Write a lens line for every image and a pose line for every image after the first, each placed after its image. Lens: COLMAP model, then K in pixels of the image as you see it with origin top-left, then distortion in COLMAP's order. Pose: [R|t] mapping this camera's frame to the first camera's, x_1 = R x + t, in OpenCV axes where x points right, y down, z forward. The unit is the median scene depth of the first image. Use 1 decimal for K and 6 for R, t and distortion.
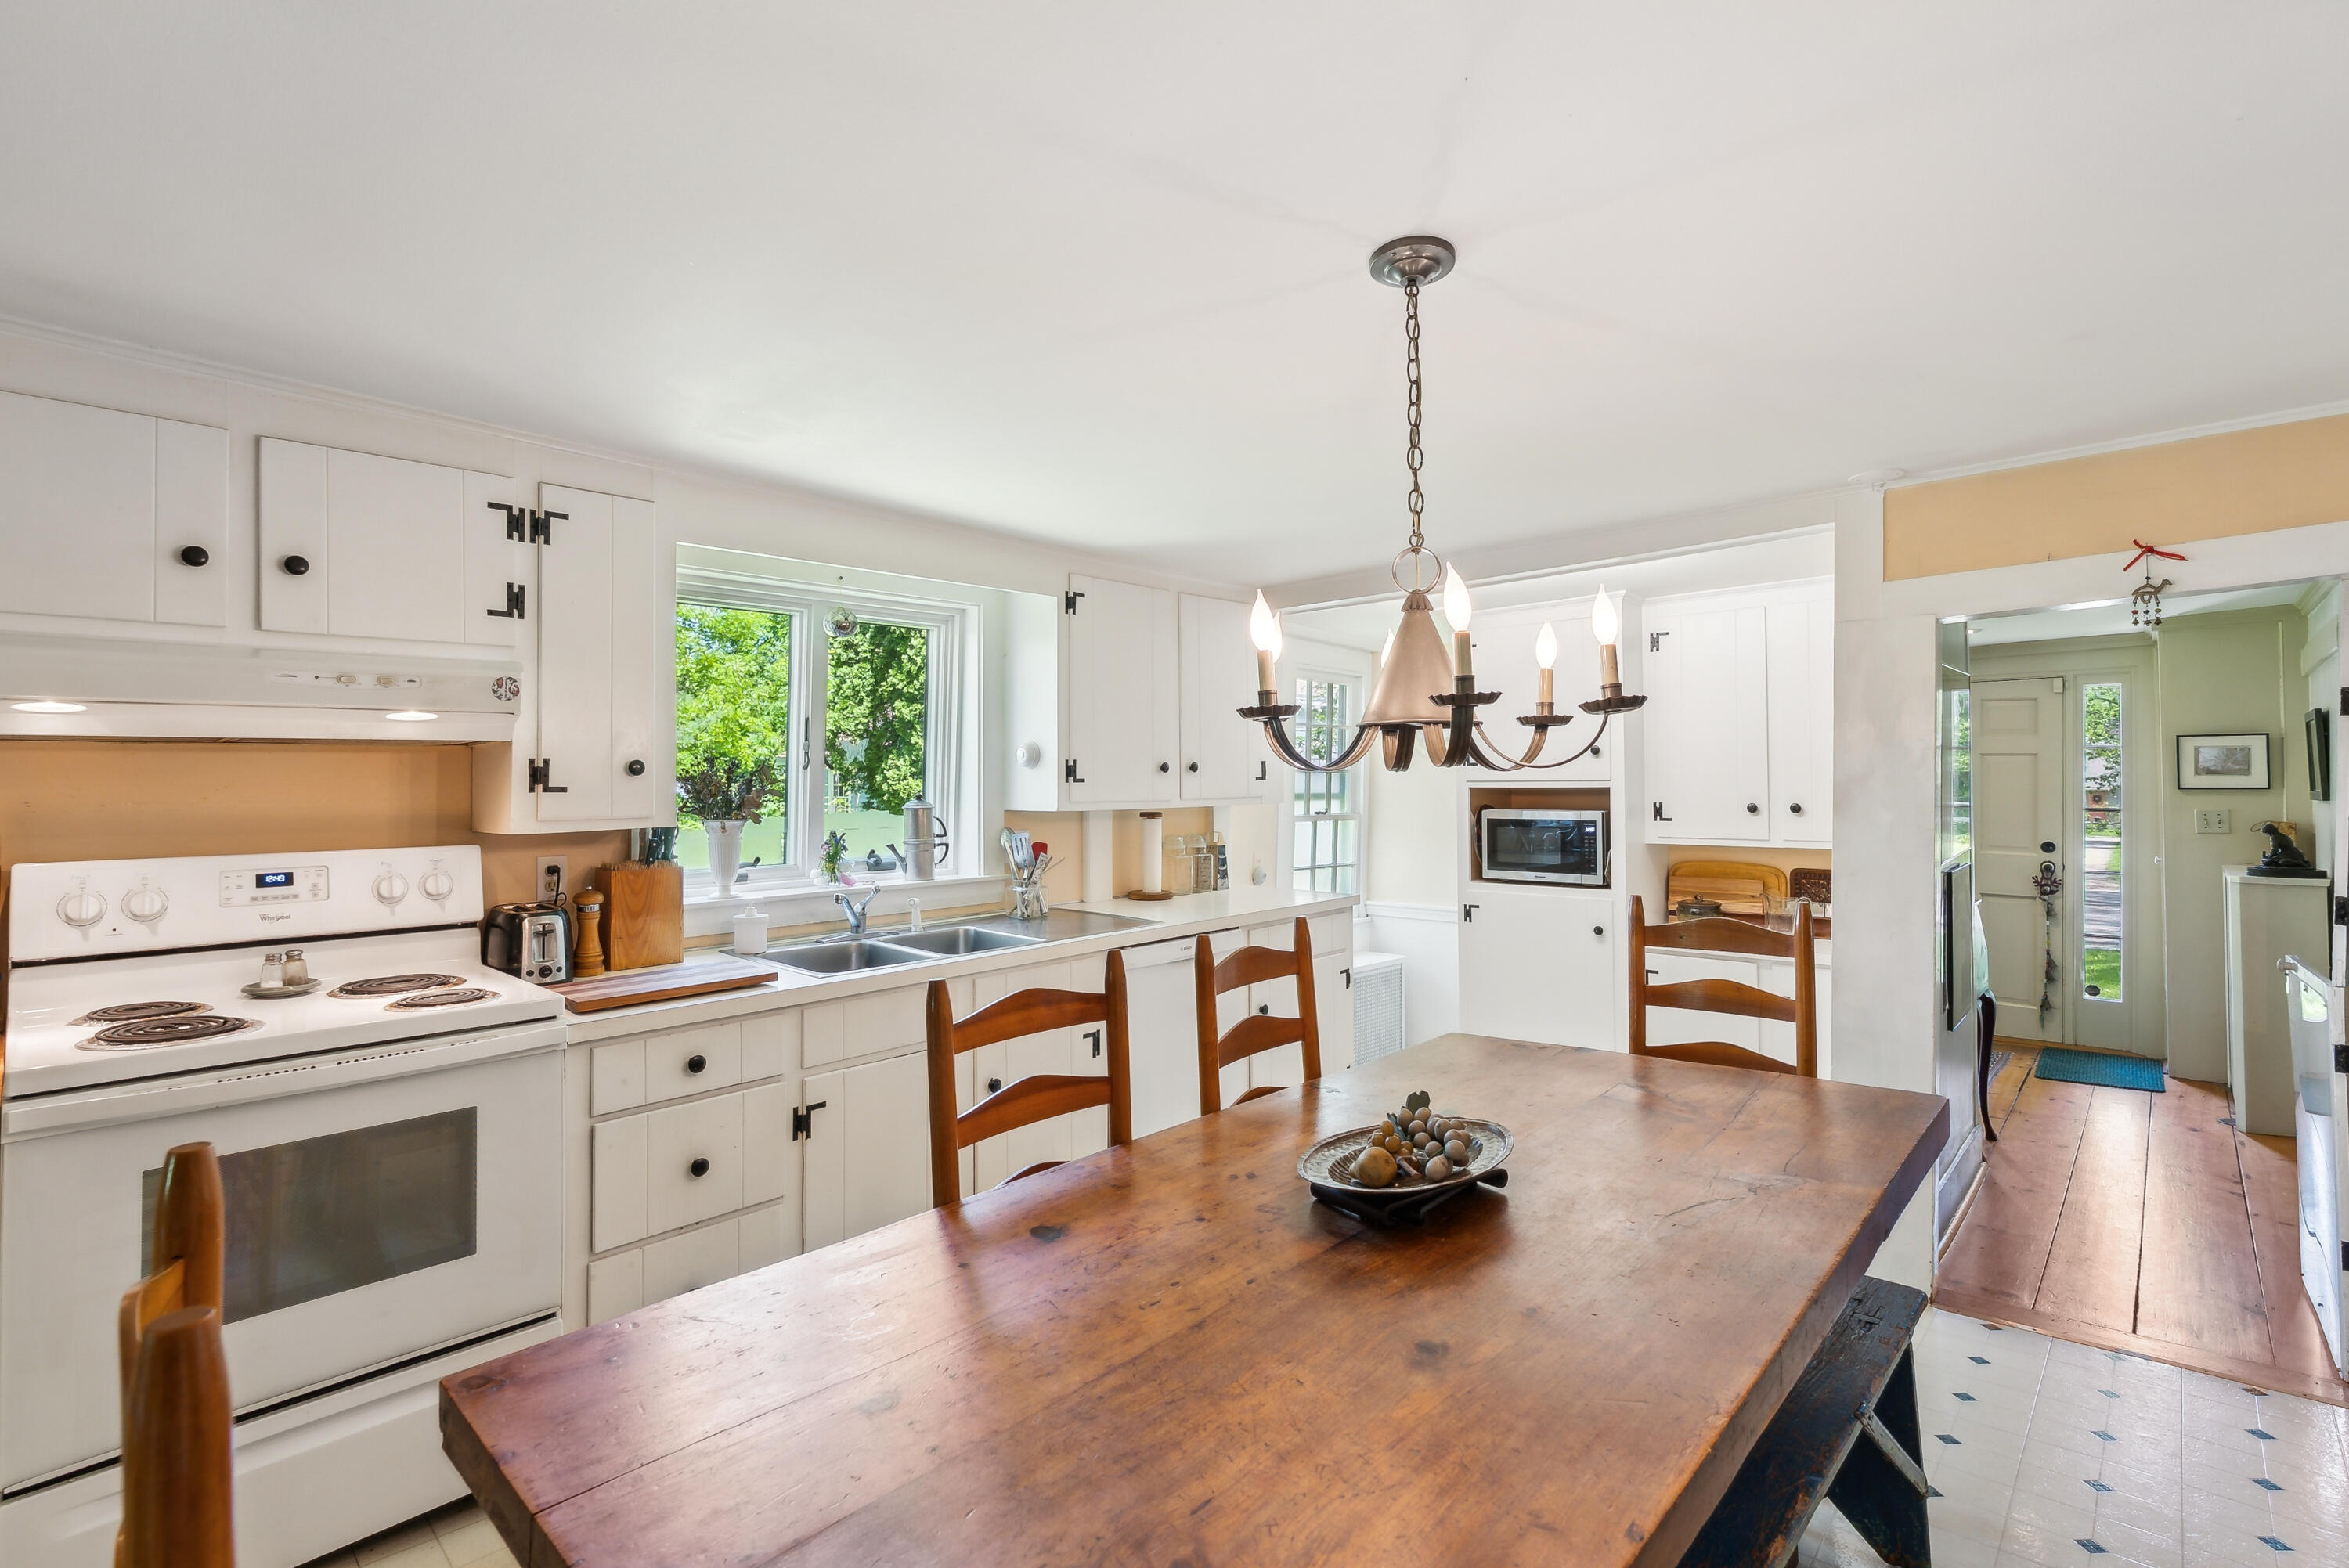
lens RADIAL K [[1077.7, 0, 1175.9], [0, 1077.7, 769.6], [0, 0, 1]] dist [-0.013613, -0.000725]
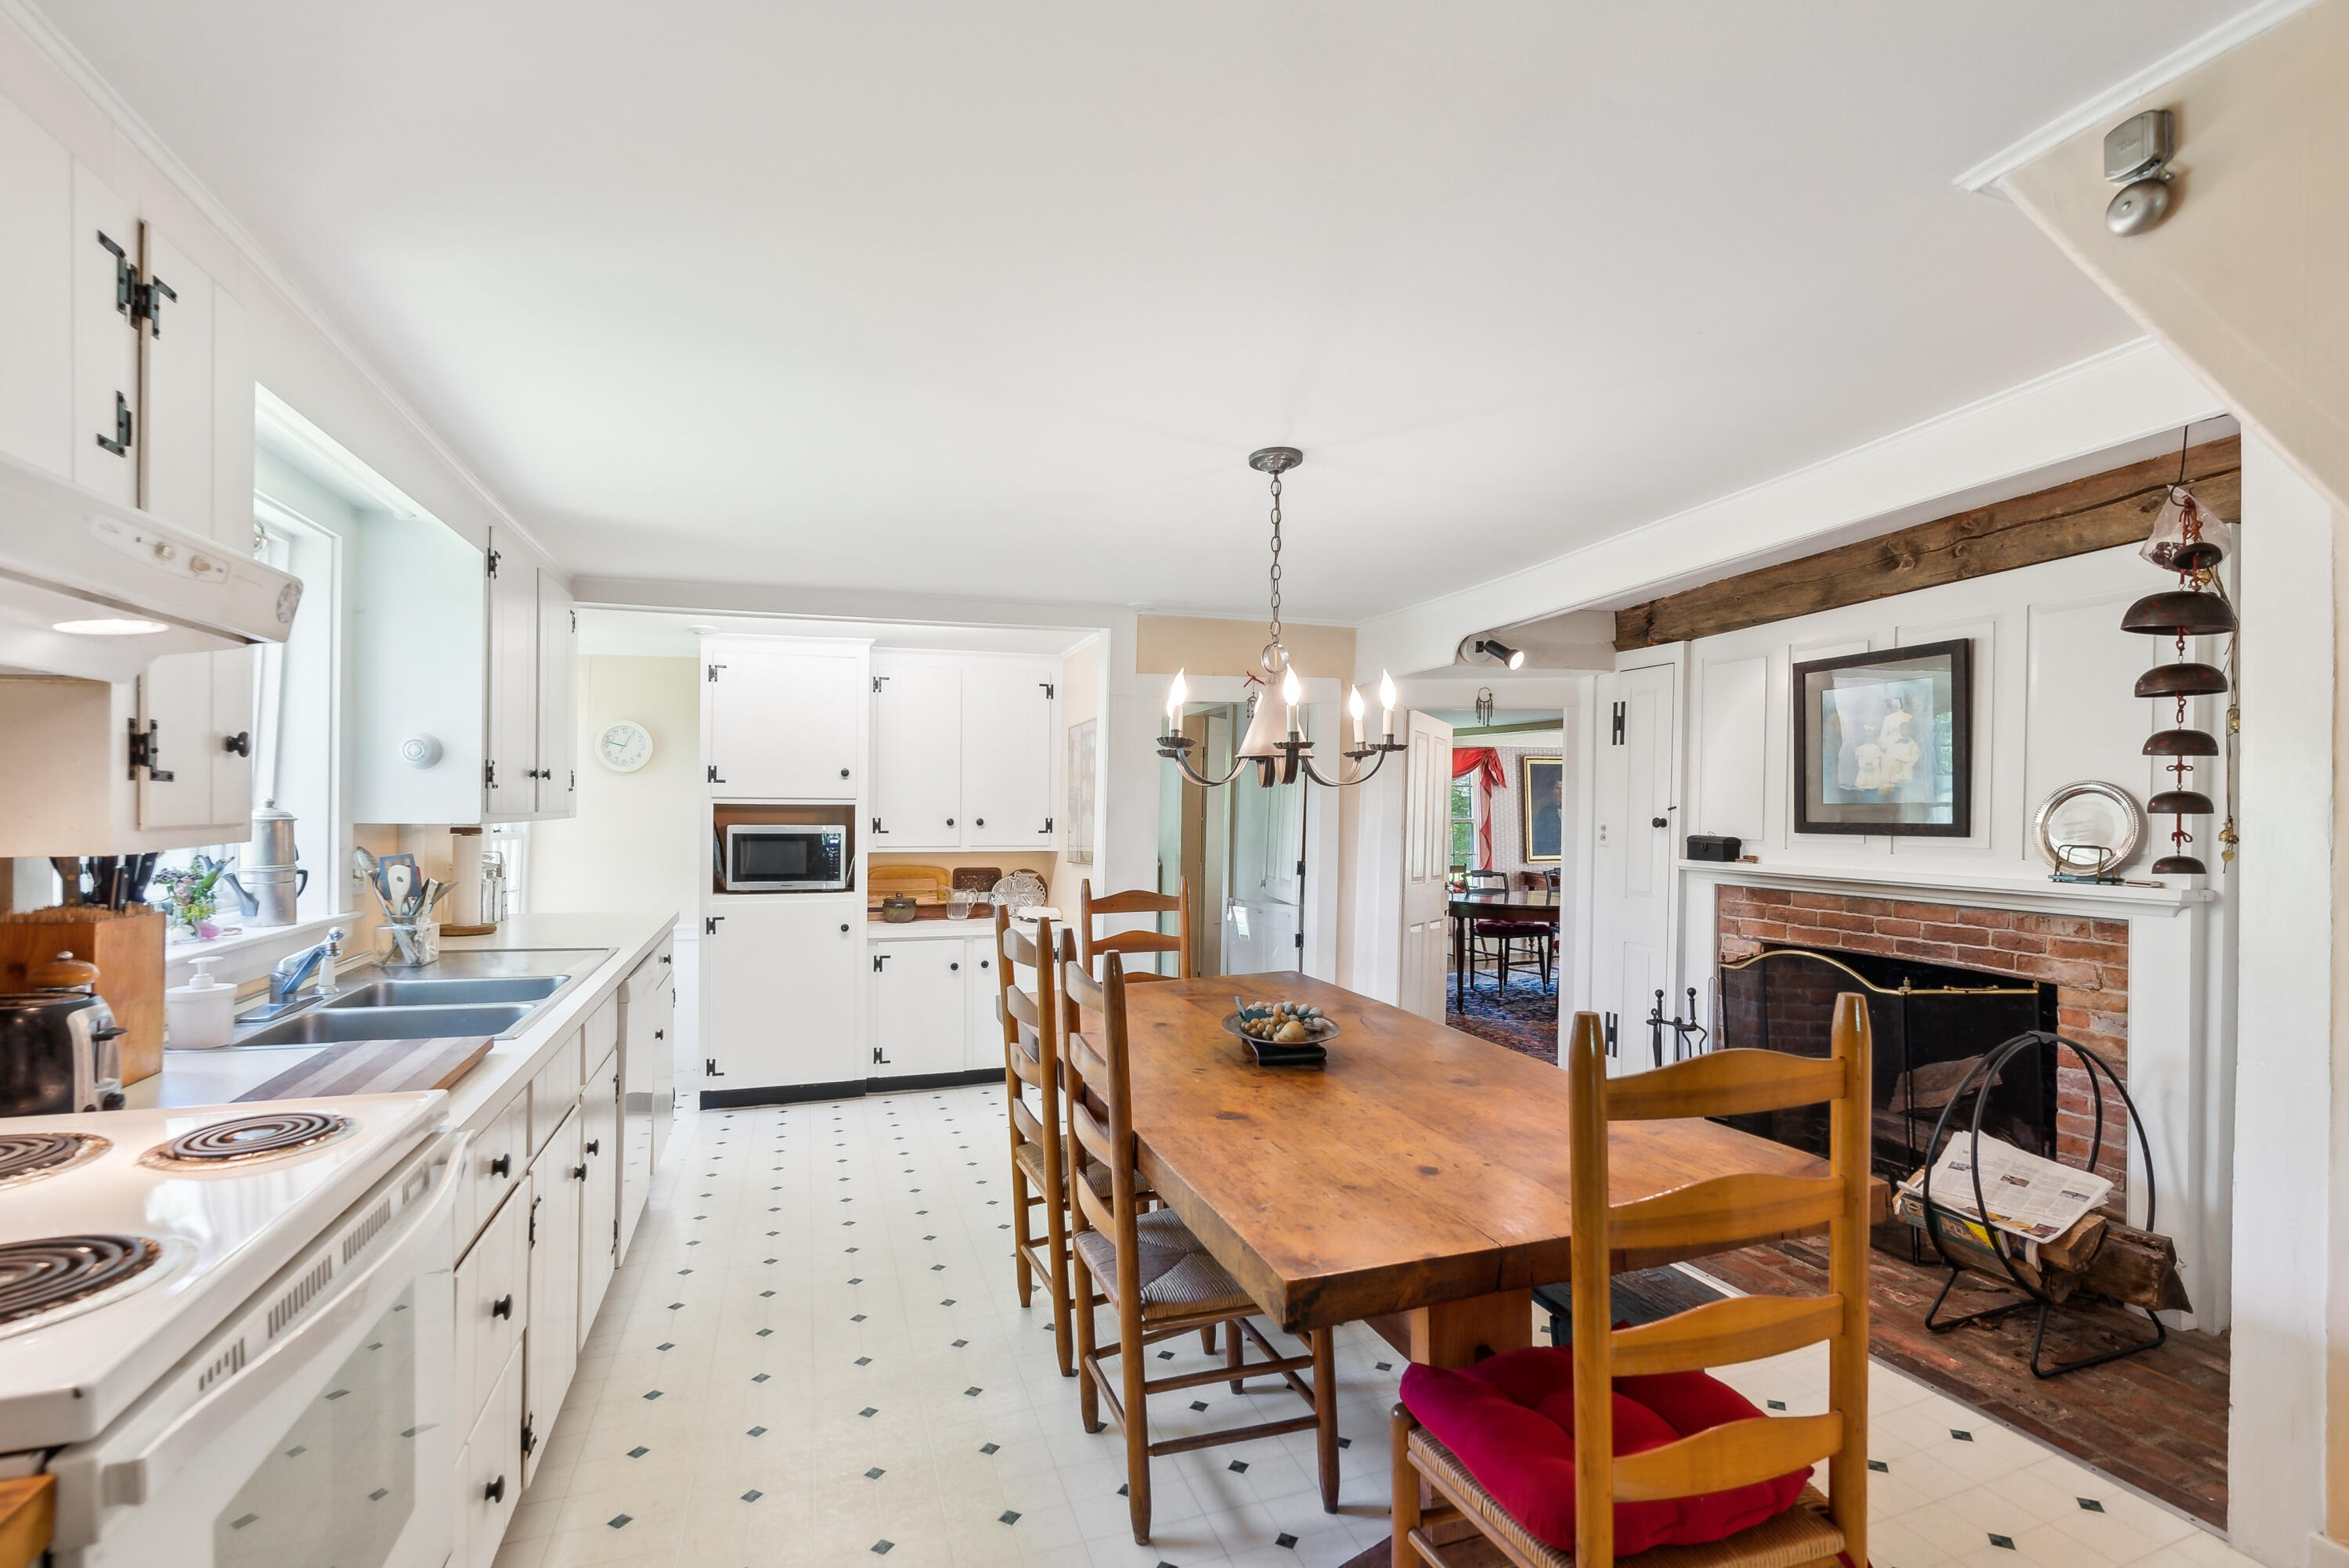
lens RADIAL K [[1077.7, 0, 1187.5], [0, 1077.7, 808.3], [0, 0, 1]] dist [-0.013613, -0.000725]
pose [[0.449435, 0.011308, 0.893241, -0.565889], [-0.022716, 0.999741, -0.001226, 0.016121], [-0.893024, -0.019740, 0.449576, 0.179944]]
